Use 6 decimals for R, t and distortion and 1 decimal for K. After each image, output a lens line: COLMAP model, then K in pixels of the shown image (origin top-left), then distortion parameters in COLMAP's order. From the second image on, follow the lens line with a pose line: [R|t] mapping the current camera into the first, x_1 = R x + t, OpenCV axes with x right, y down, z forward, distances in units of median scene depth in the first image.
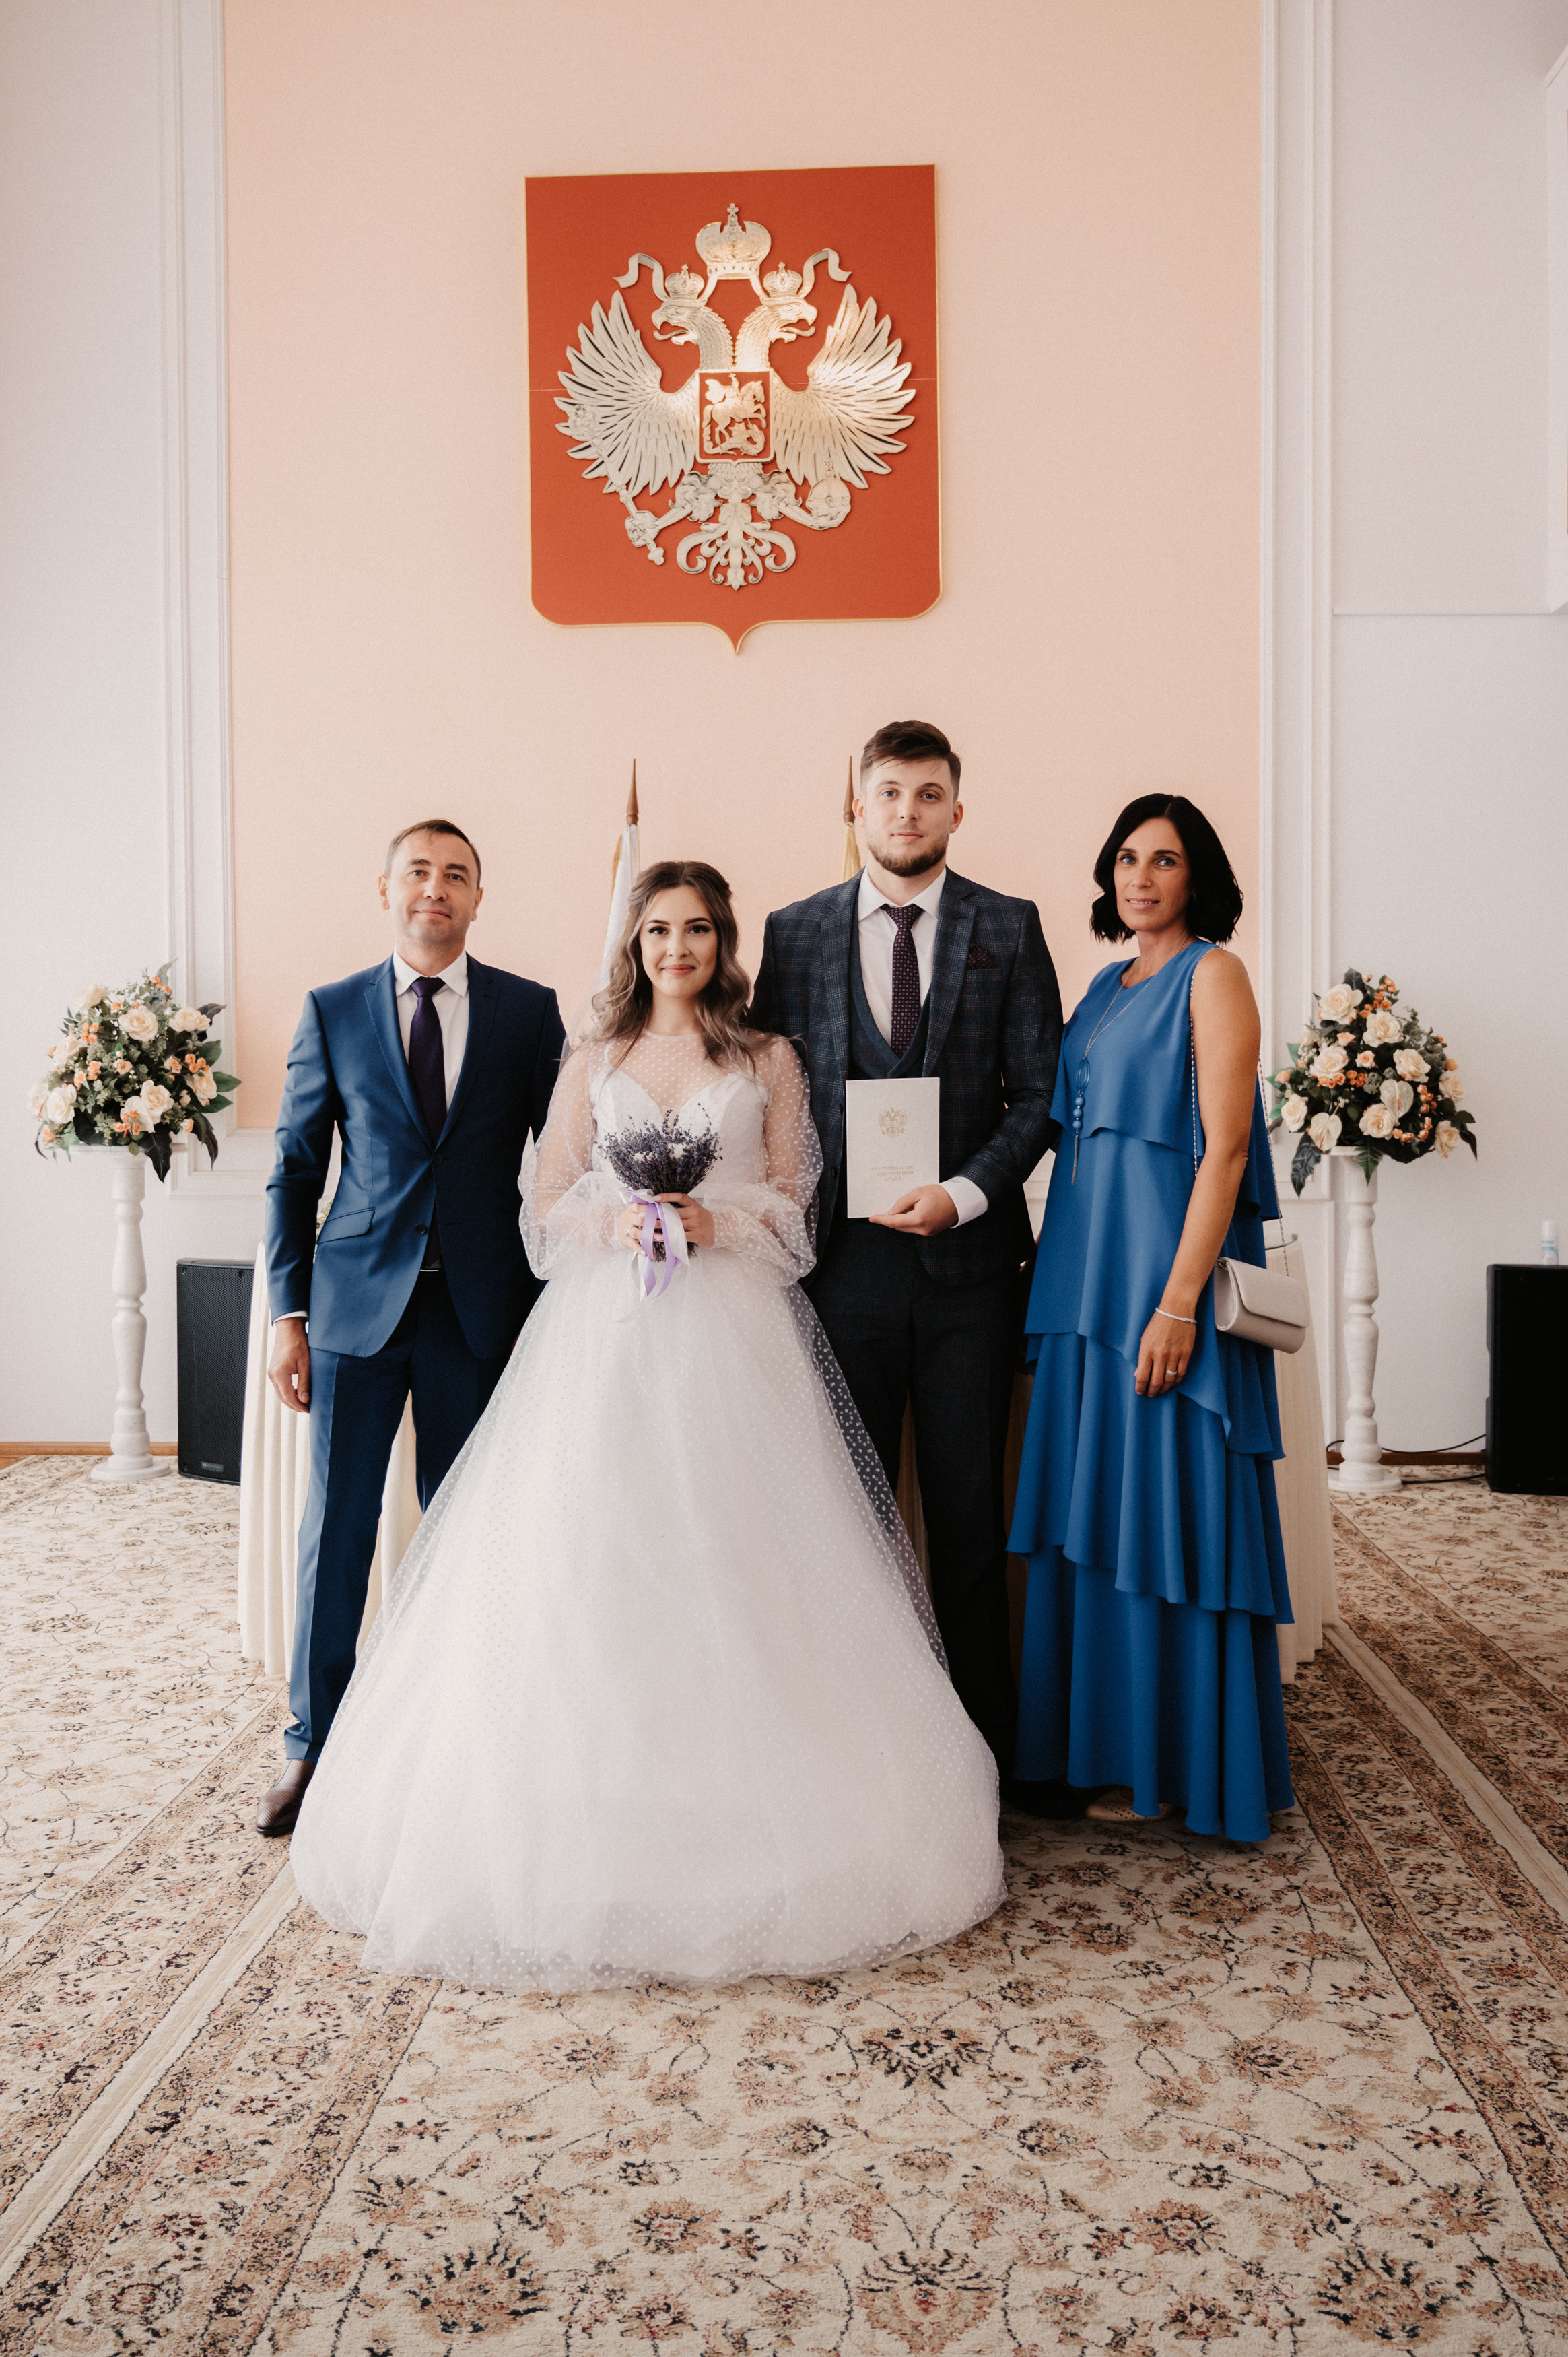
lens RADIAL K [[1929.2, 0, 795.4], [0, 1929.2, 1133.5], [0, 0, 1]] dist [-0.004305, -0.002066]
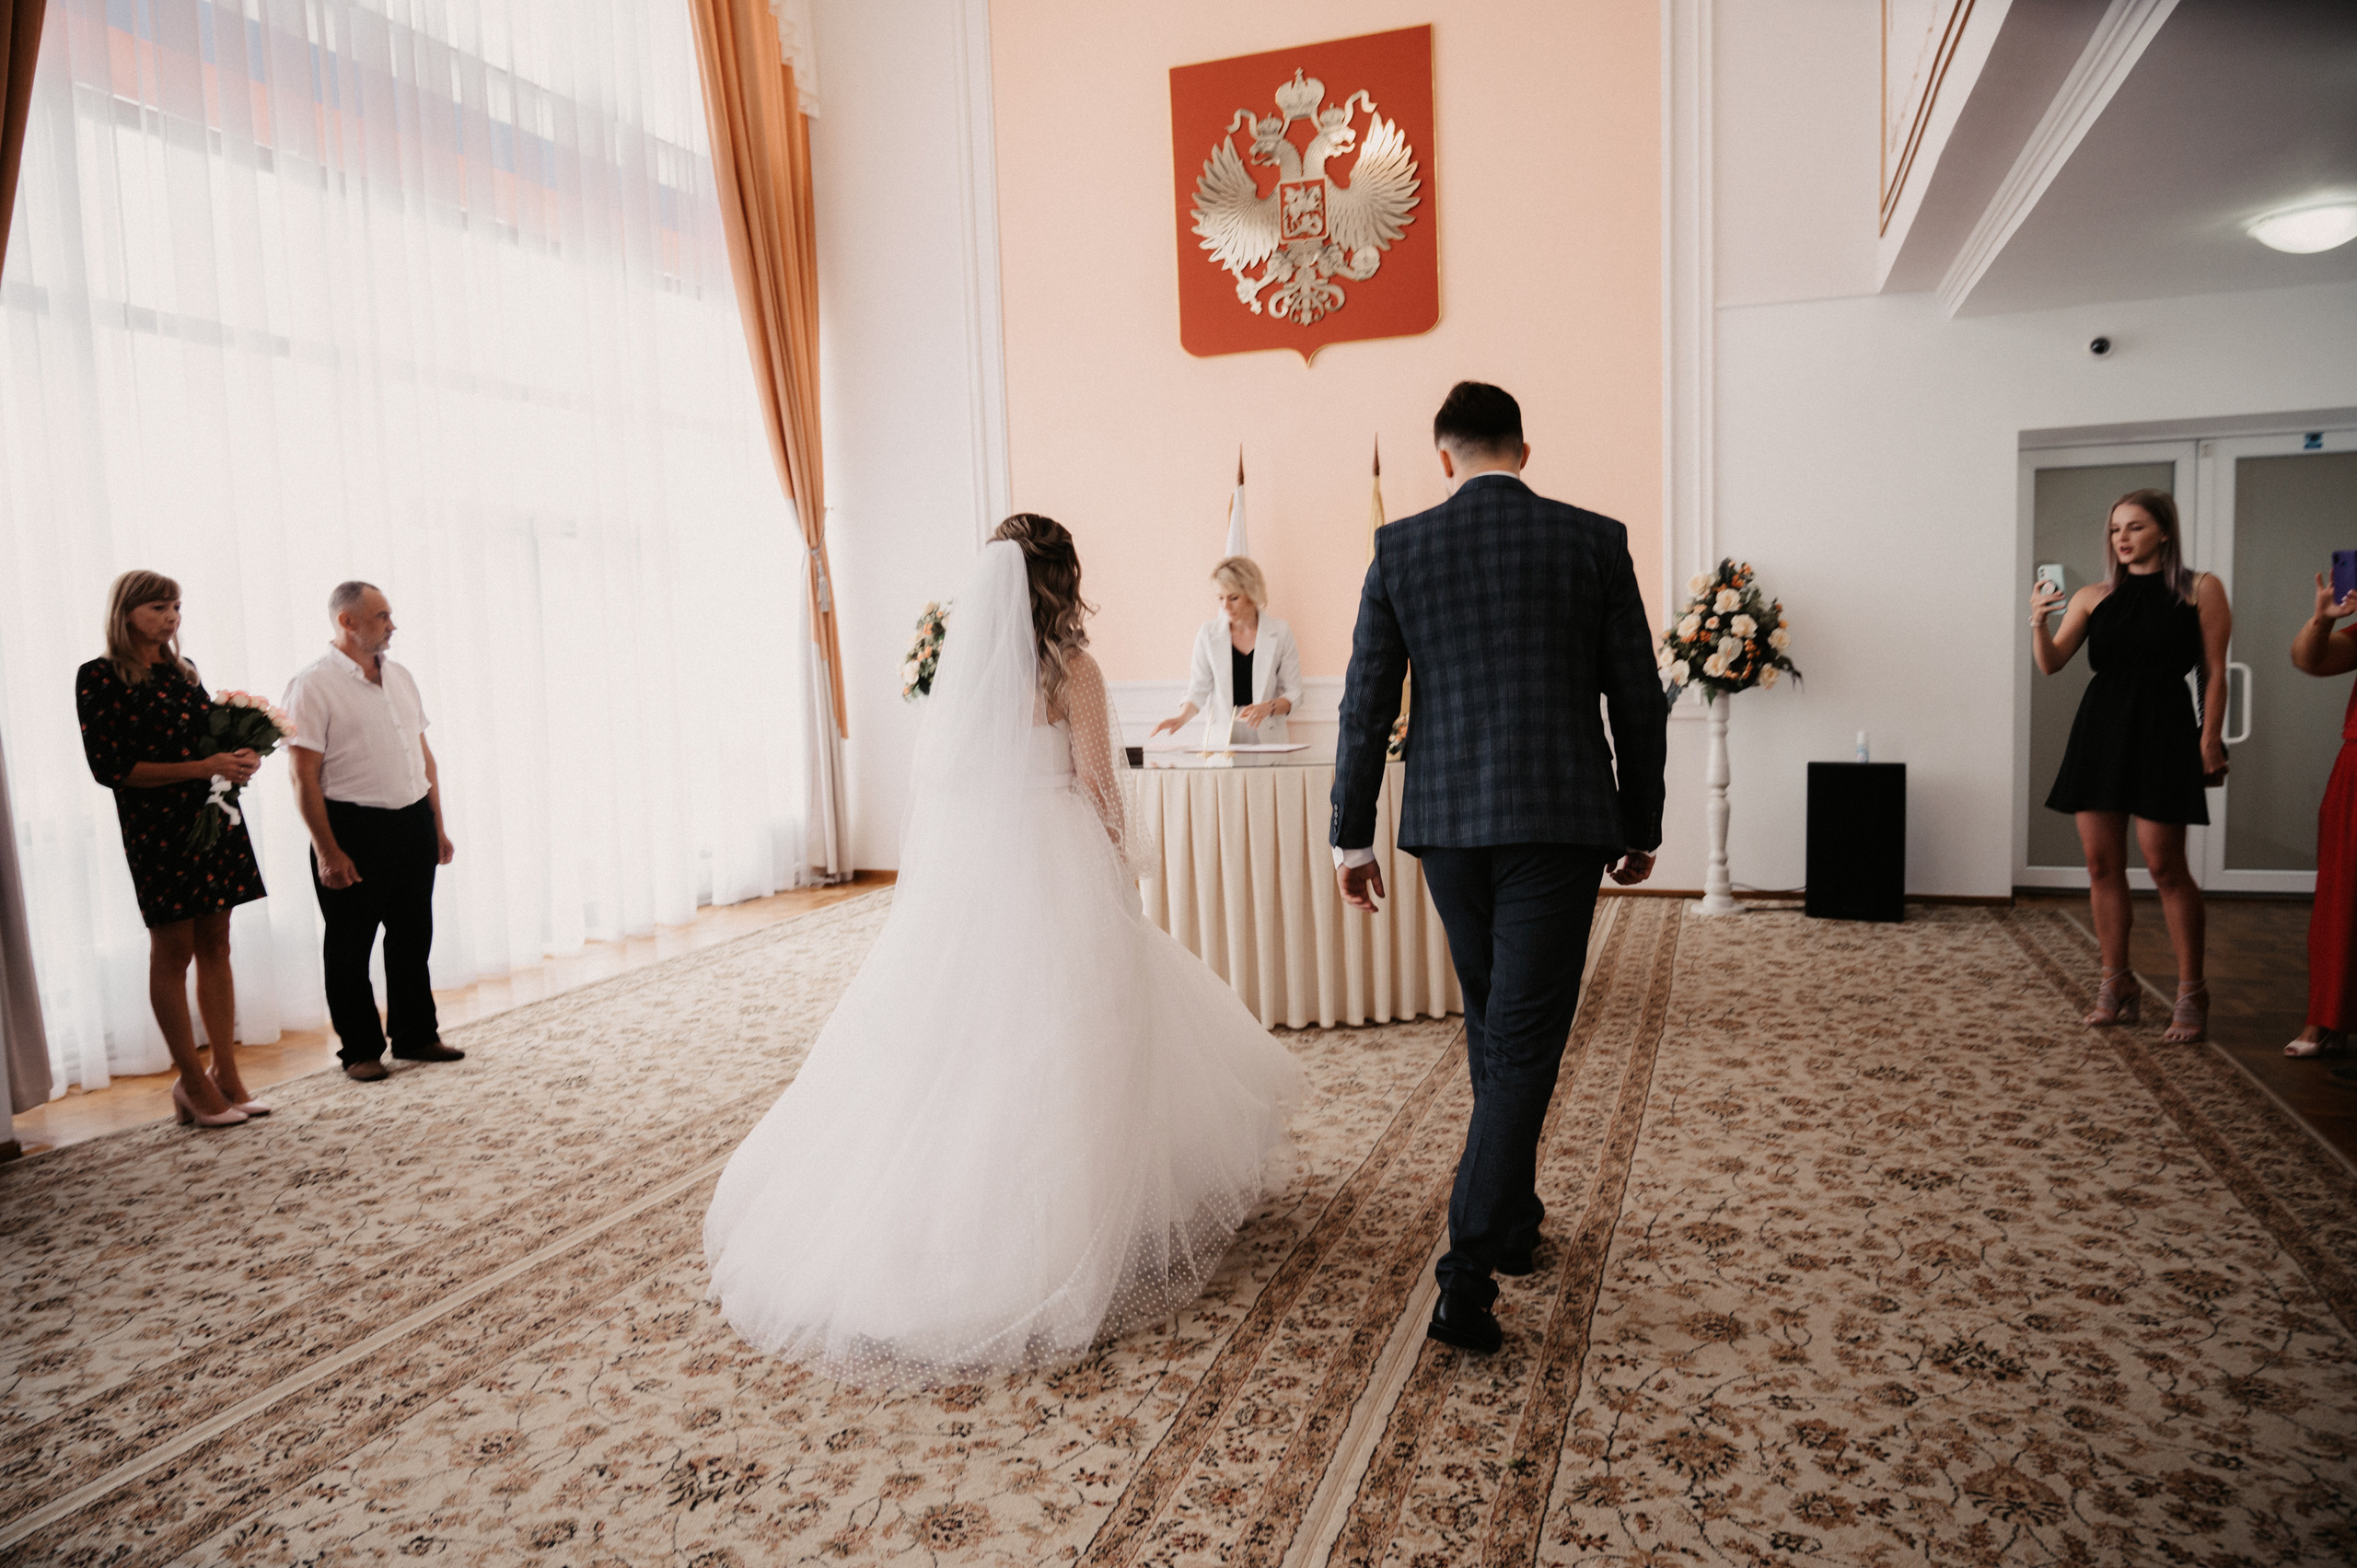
lens RADIAL K [[1575.9, 0, 1176.5], [0, 1575.9, 777.7], [0, 0, 1]] dist [-0.007628, 0.007775]
pose [[0.954687, -0.001670, -0.297607, 0.265224], [0.024273, 0.997090, 0.072270, -0.017565], [0.296620, -0.076219, 0.951949, -0.275514]]
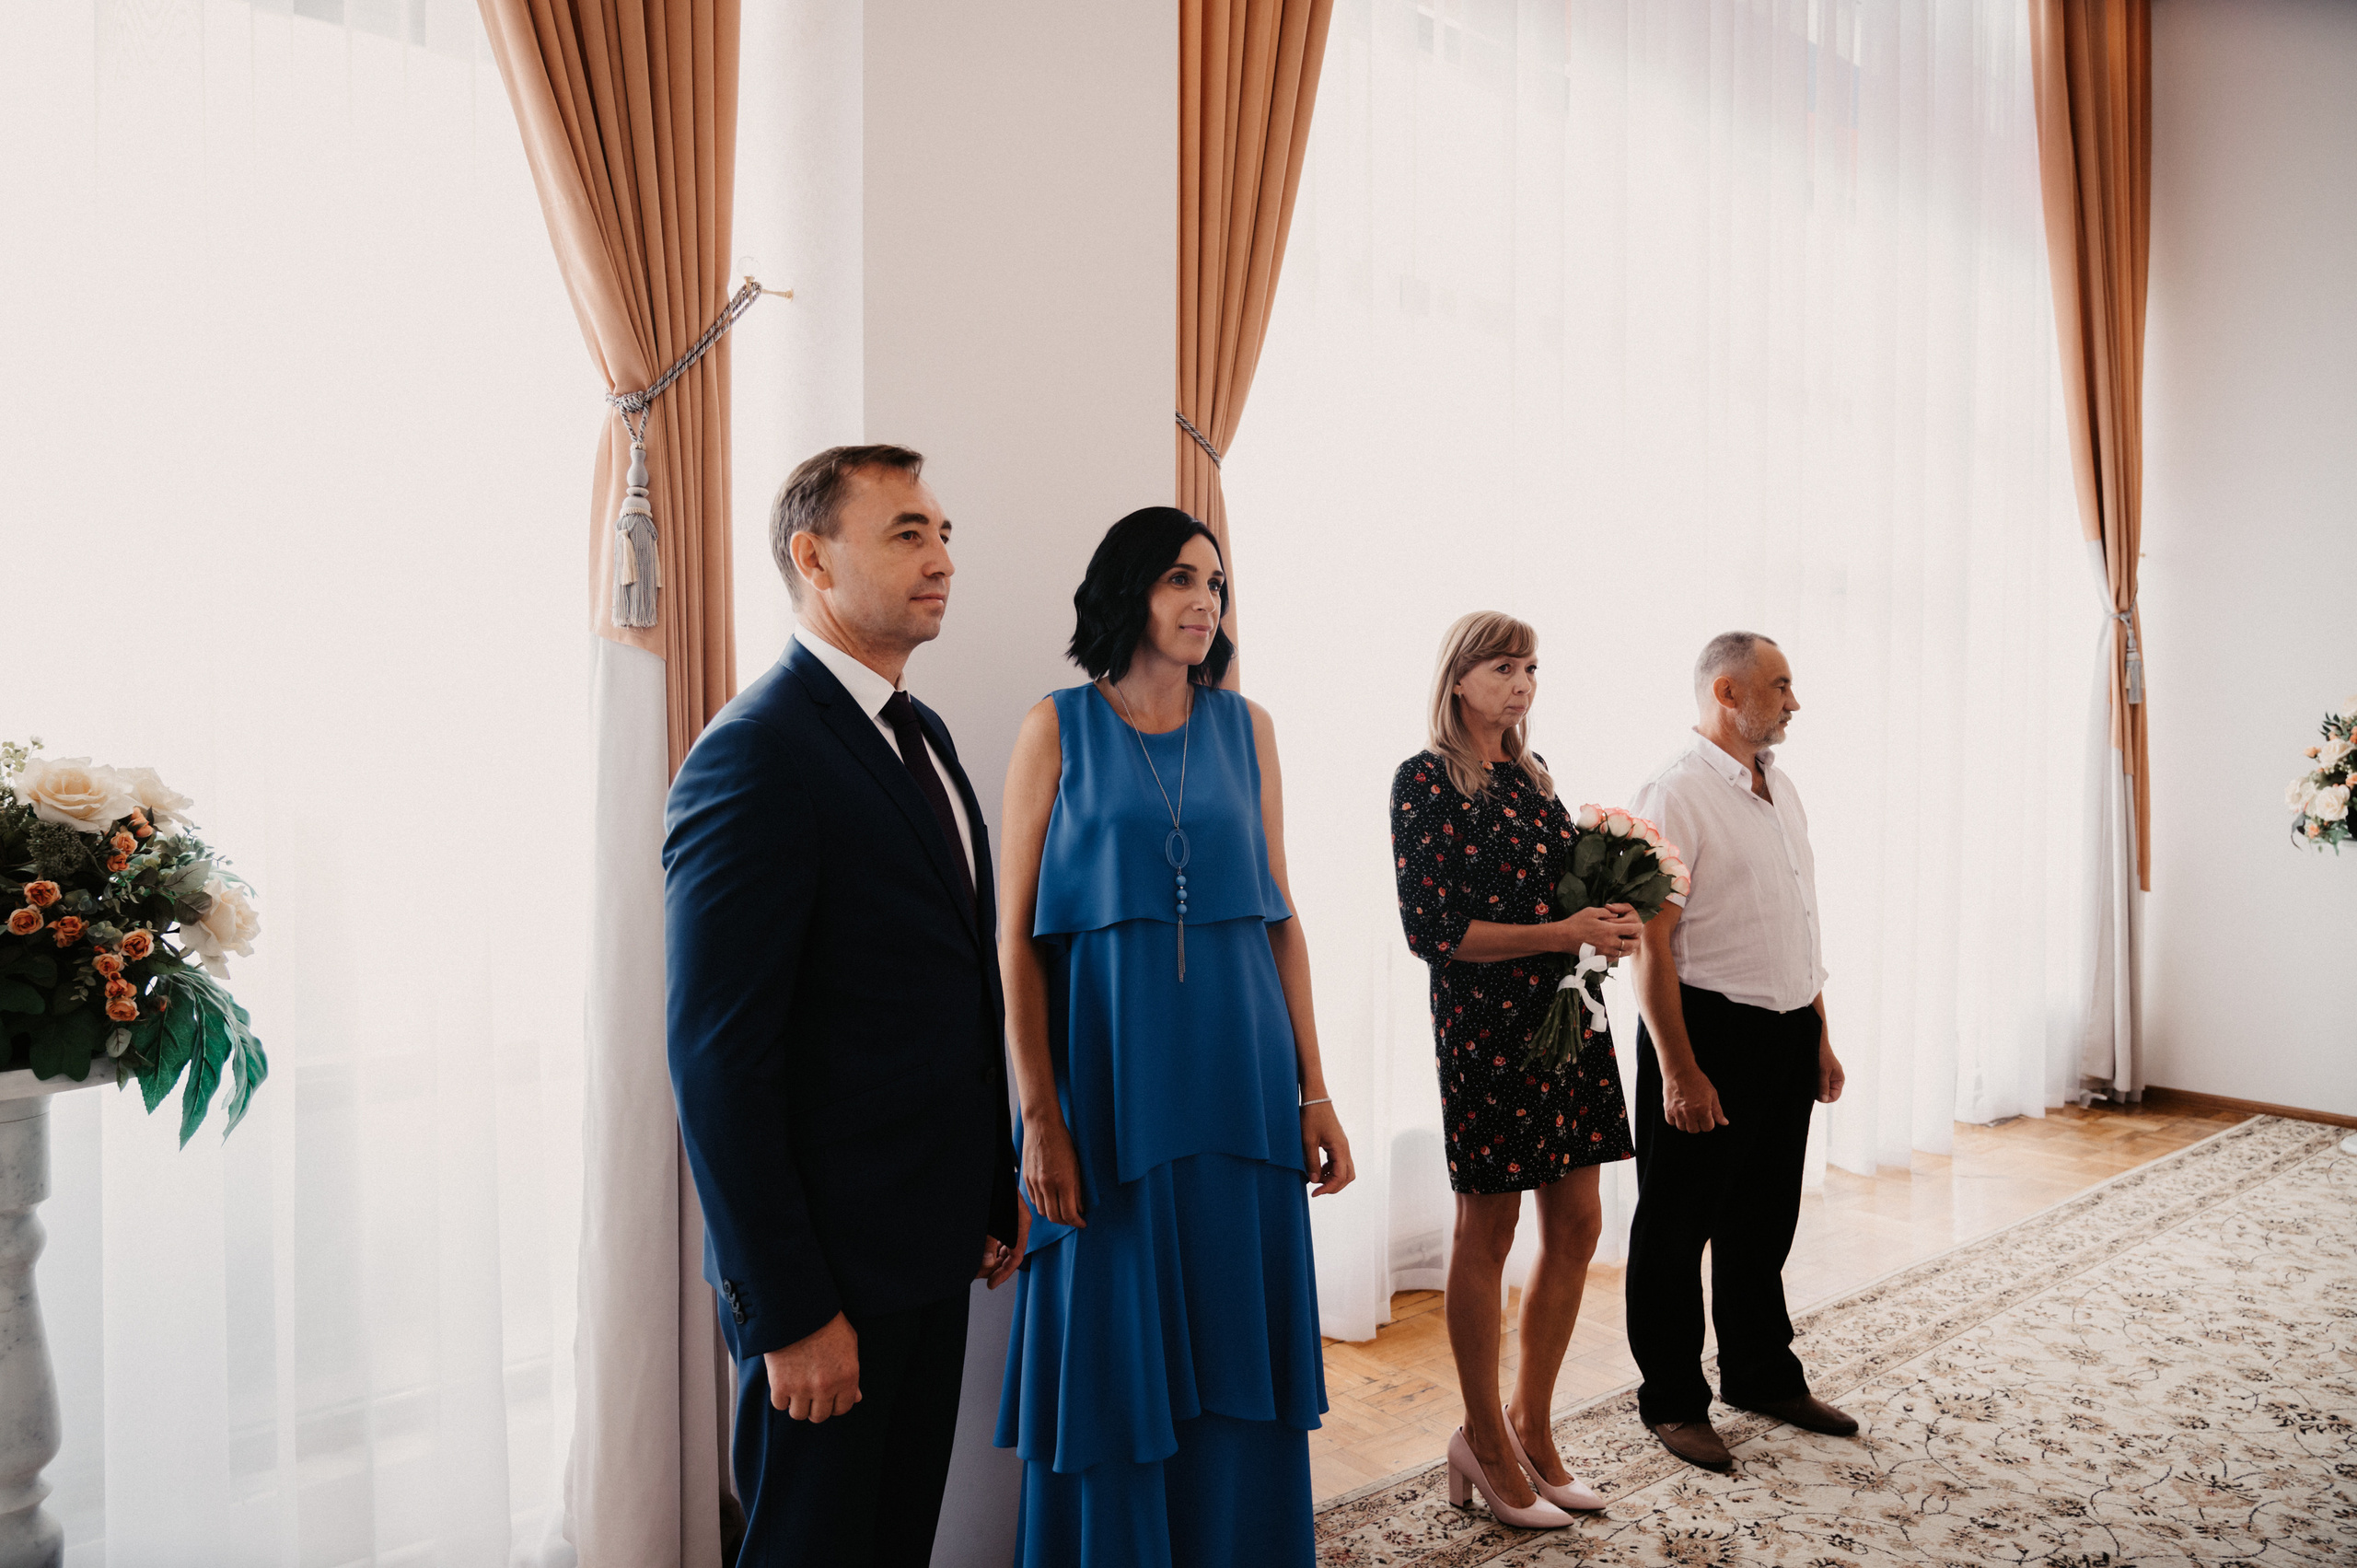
lens RADIAL K [[1575.9, 0, 1176.5], [0, 1575.9, 777.7], [0, 0, 1]] dist [-0.007628, 0.007775]
pose [[0.658703, 0.023779, -0.752027, -0.146818], [-0.020558, 0.999696, 0.013603, -0.028395], [0.752122, 0.006500, 0.658992, -0.070256]]
